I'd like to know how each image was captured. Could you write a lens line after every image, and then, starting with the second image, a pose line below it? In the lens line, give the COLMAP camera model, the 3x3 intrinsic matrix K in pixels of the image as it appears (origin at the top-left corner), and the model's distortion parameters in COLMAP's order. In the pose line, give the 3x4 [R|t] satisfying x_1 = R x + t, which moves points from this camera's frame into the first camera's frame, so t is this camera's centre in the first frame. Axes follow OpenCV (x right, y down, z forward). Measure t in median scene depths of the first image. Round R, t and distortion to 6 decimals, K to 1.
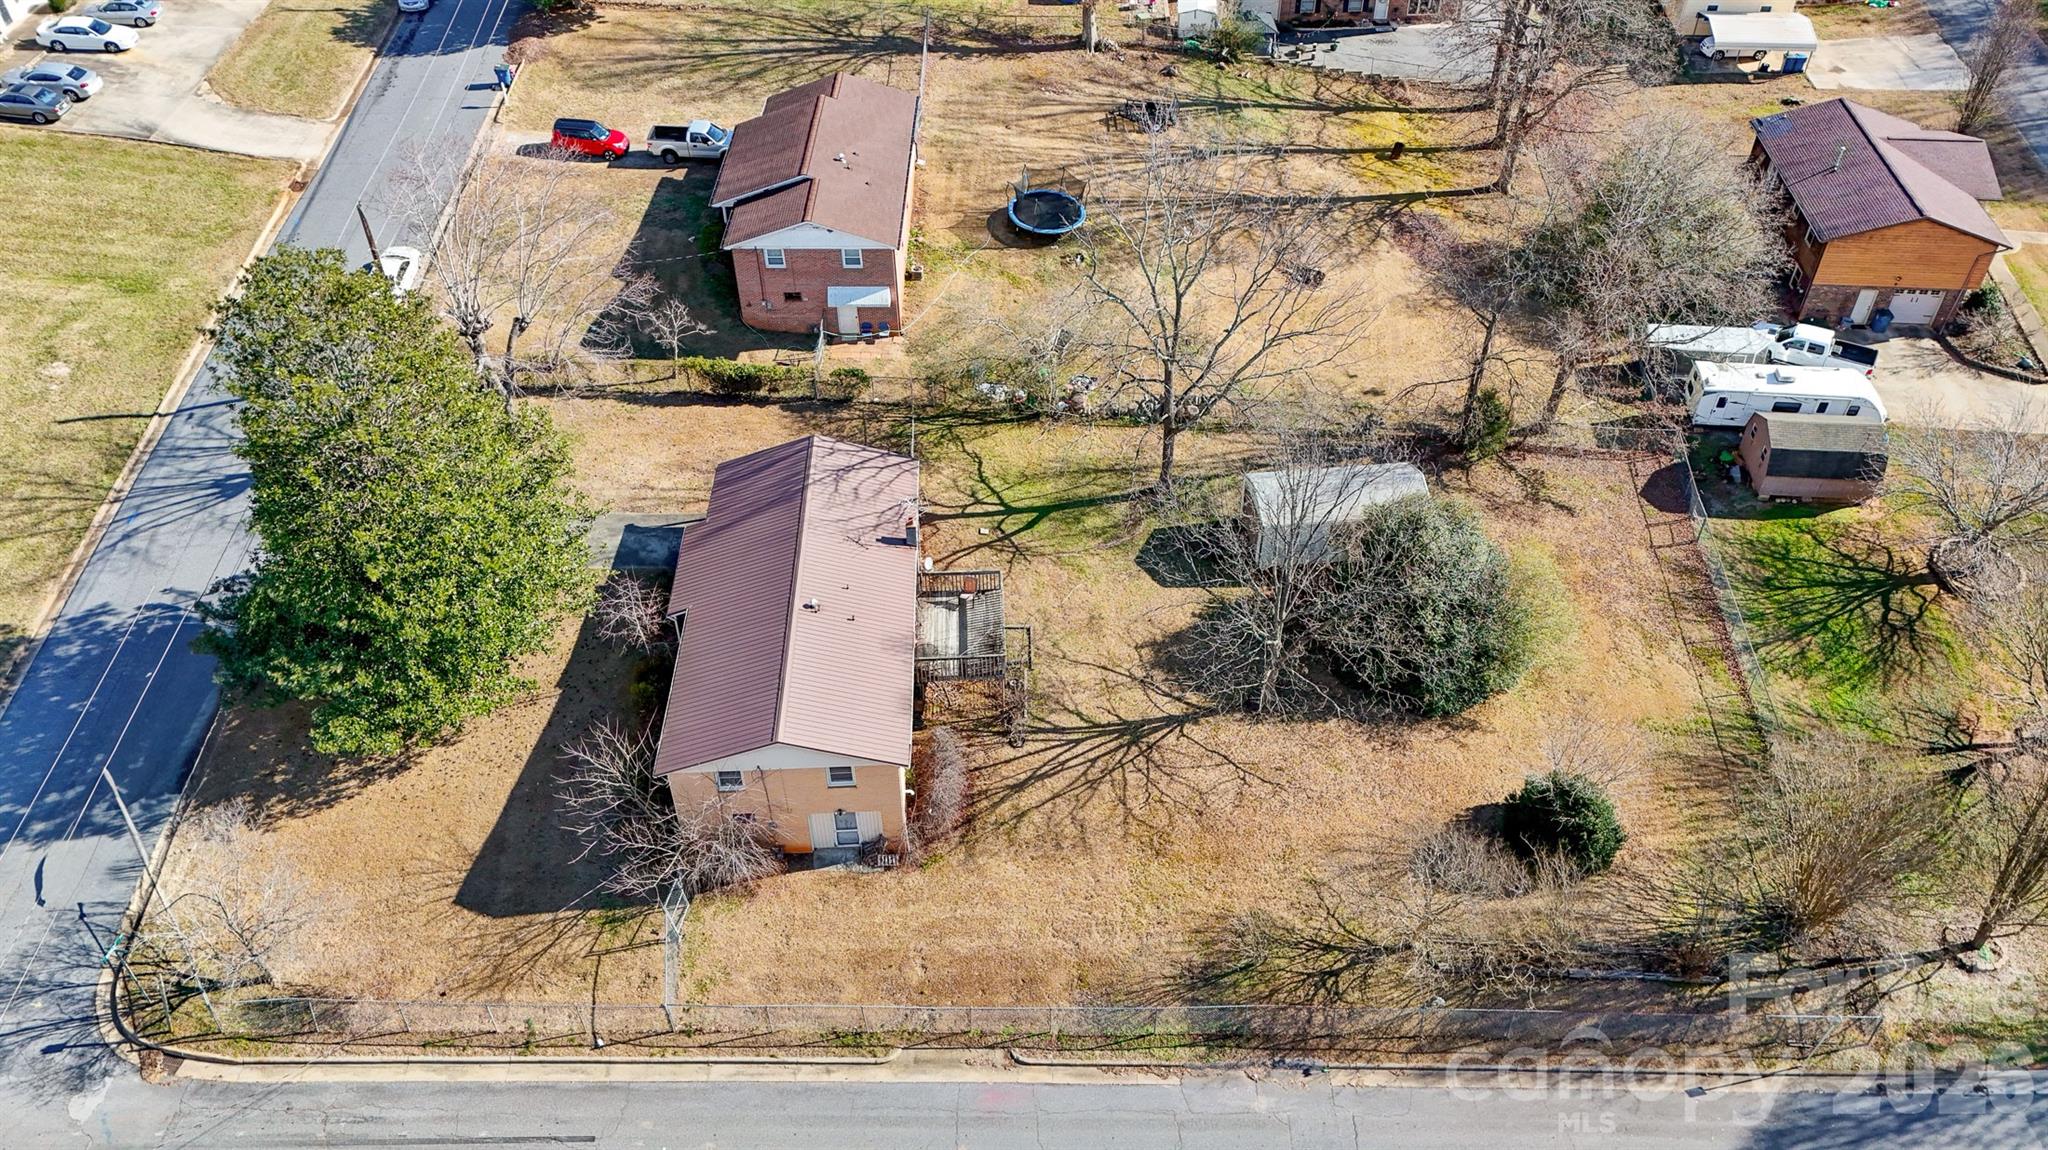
lens RADIAL K [[1490.2, 0, 1029.6], [0, 1490.2, 570.5], [0, 0, 1]] dist [0.072456, -0.067560]
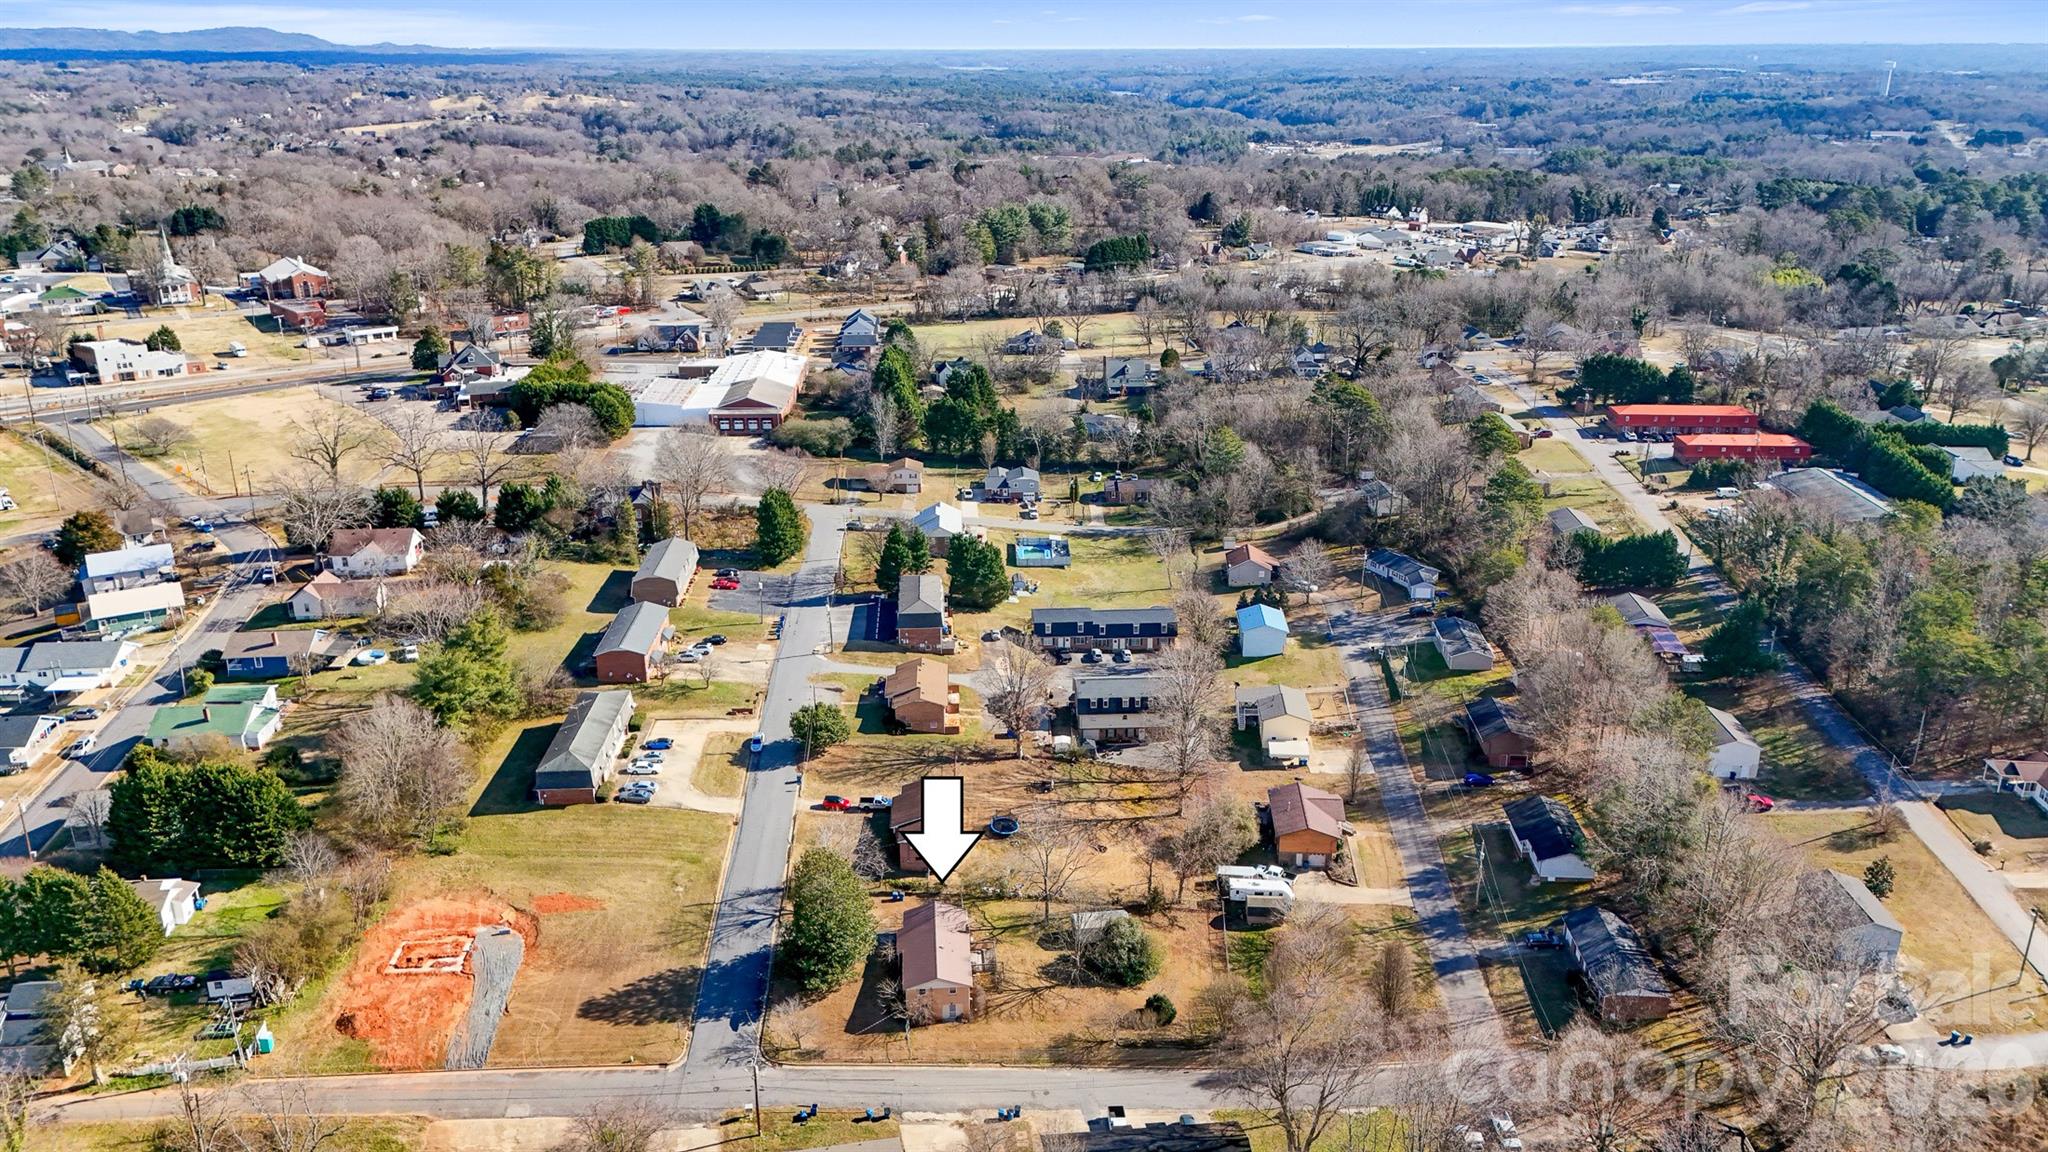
lens RADIAL K [[1489.0, 0, 1025.5], [0, 1489.0, 504.6], [0, 0, 1]] dist [0.084099, -0.120709]
pose [[0.999267, -0.004821, 0.037989, -0.062113], [0.019955, 0.912268, -0.409107, 0.413531], [-0.032683, 0.409565, 0.911695, -2.097525]]
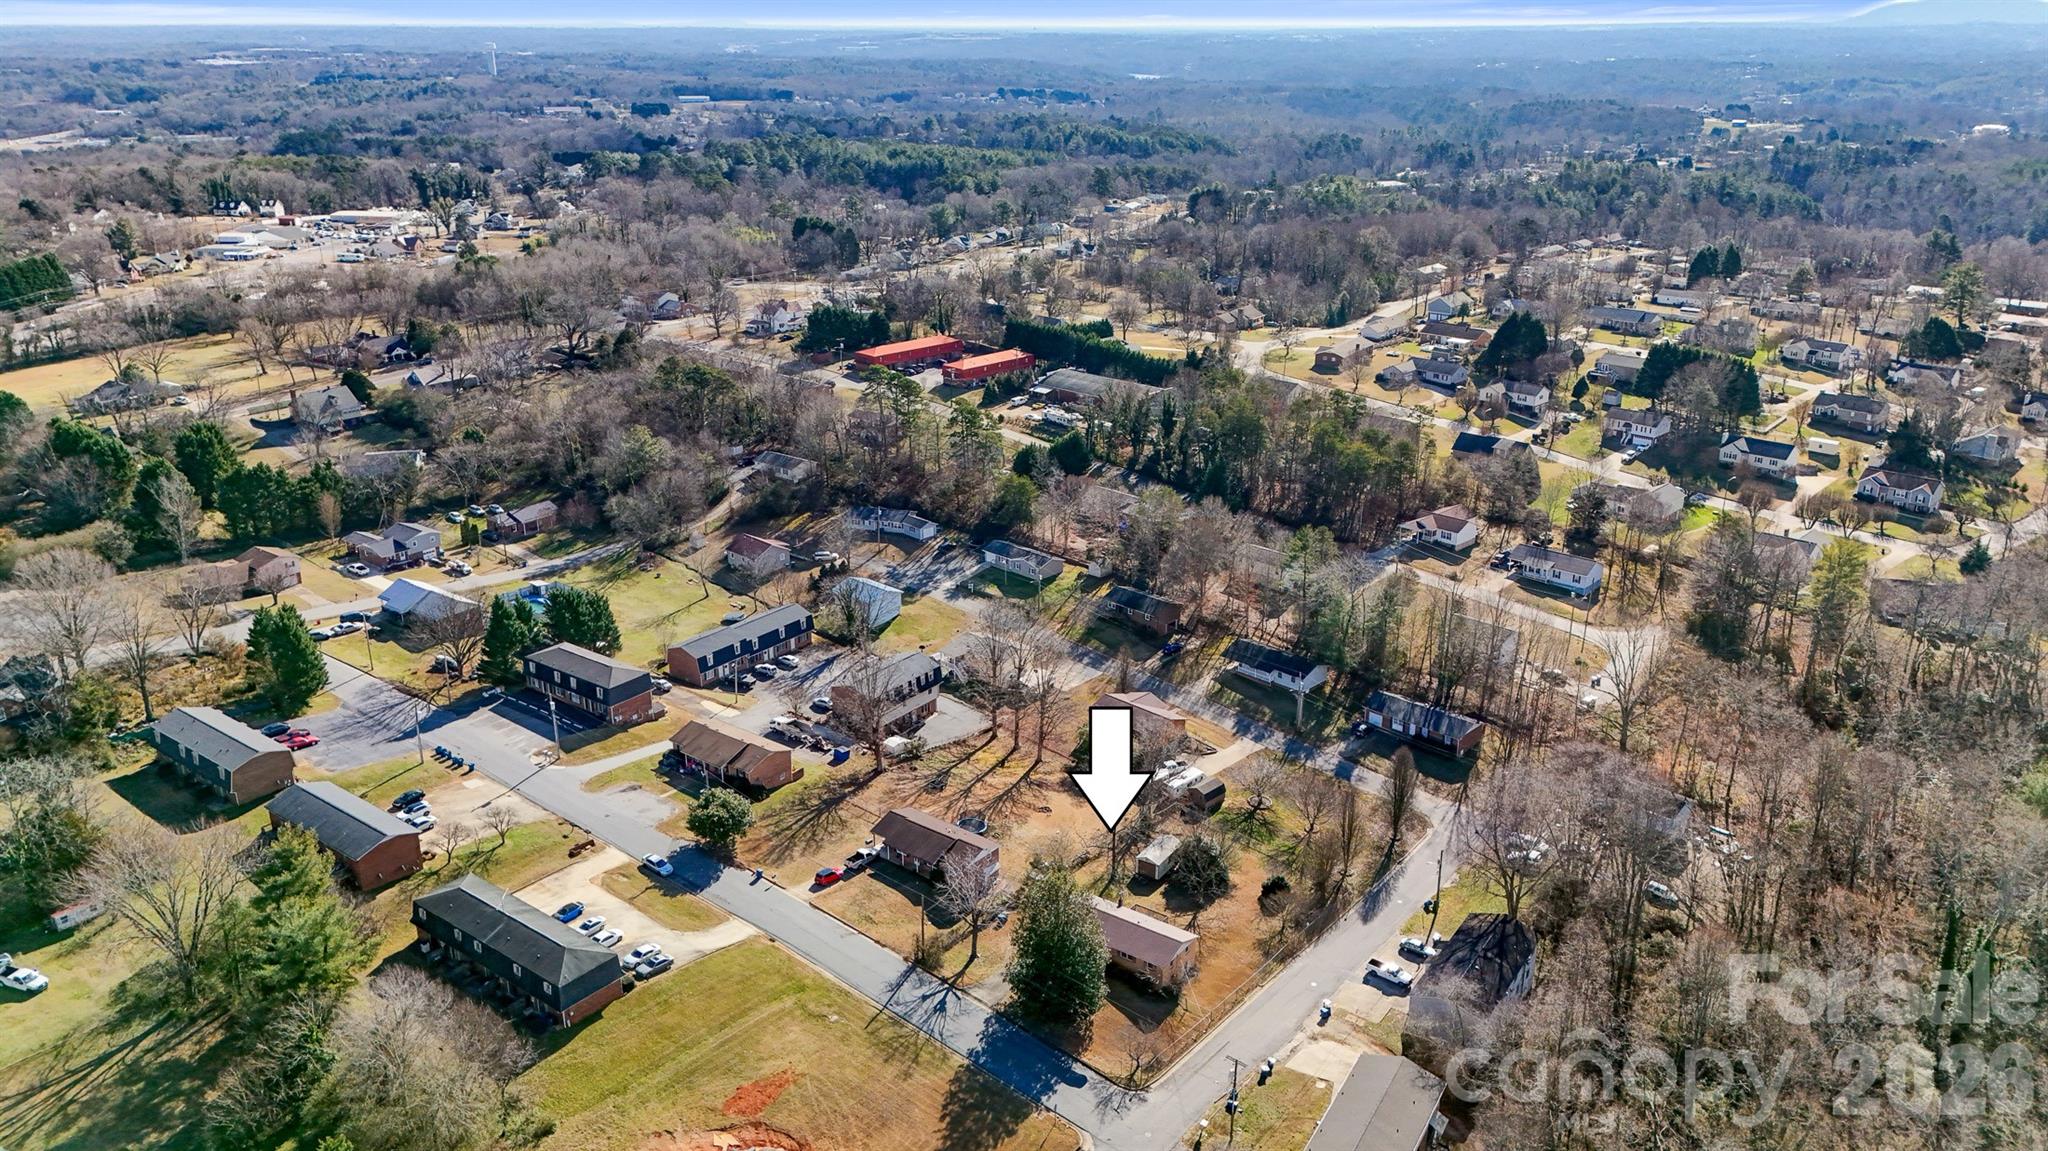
lens RADIAL K [[1501.9, 0, 1024.2], [0, 1501.9, 536.4], [0, 0, 1]] dist [0.172702, -0.482837]
pose [[0.622675, -0.242763, 0.743870, -2.183878], [0.509299, 0.847461, -0.149751, -0.276765], [-0.594047, 0.472098, 0.651331, -1.260298]]
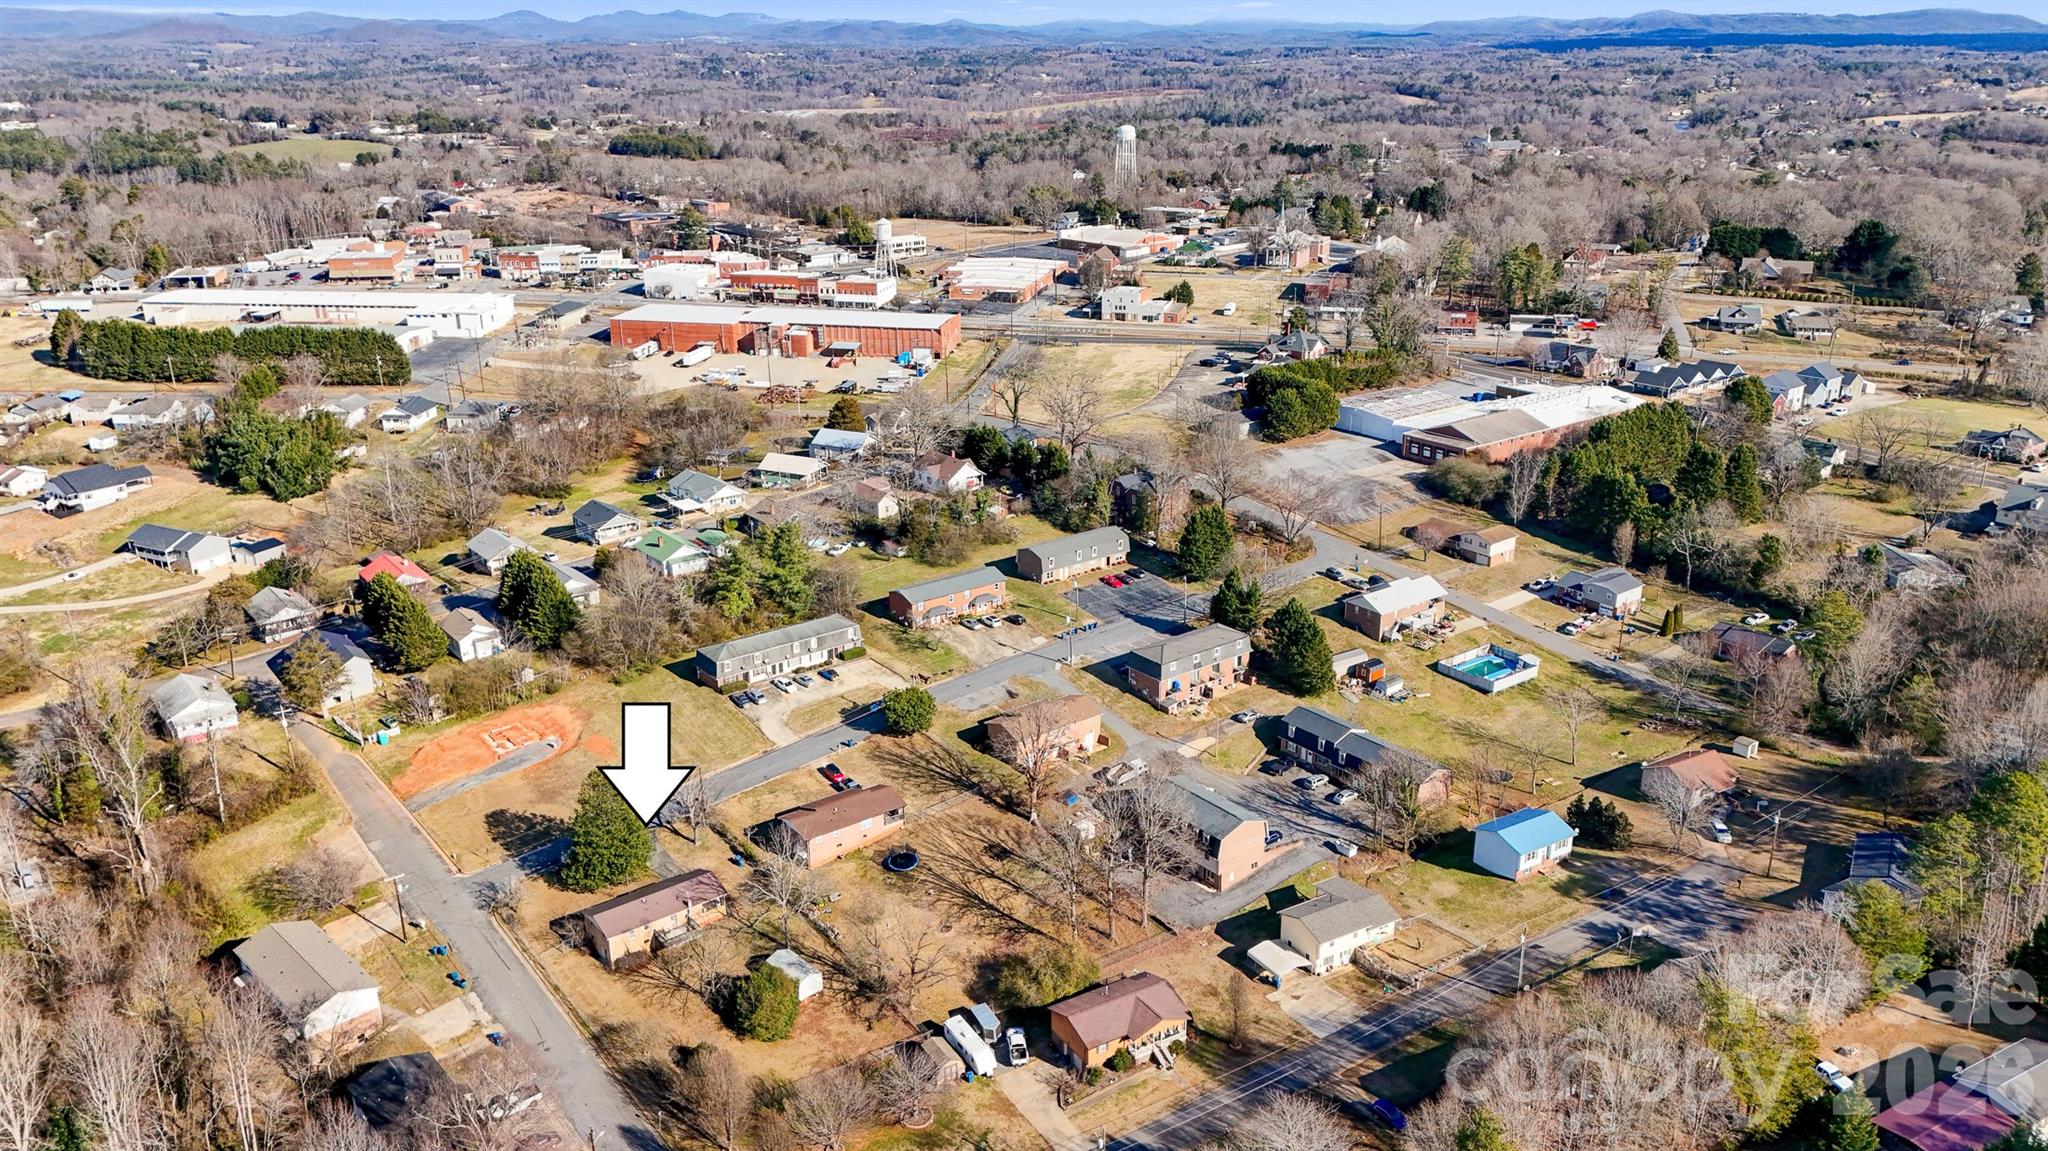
lens RADIAL K [[1490.2, 0, 1029.6], [0, 1490.2, 571.0], [0, 0, 1]] dist [0.072456, -0.067560]
pose [[0.600185, 0.269498, -0.753093, 2.392248], [-0.524876, 0.843157, -0.116578, -0.582560], [0.603558, 0.465249, 0.647504, -0.956117]]
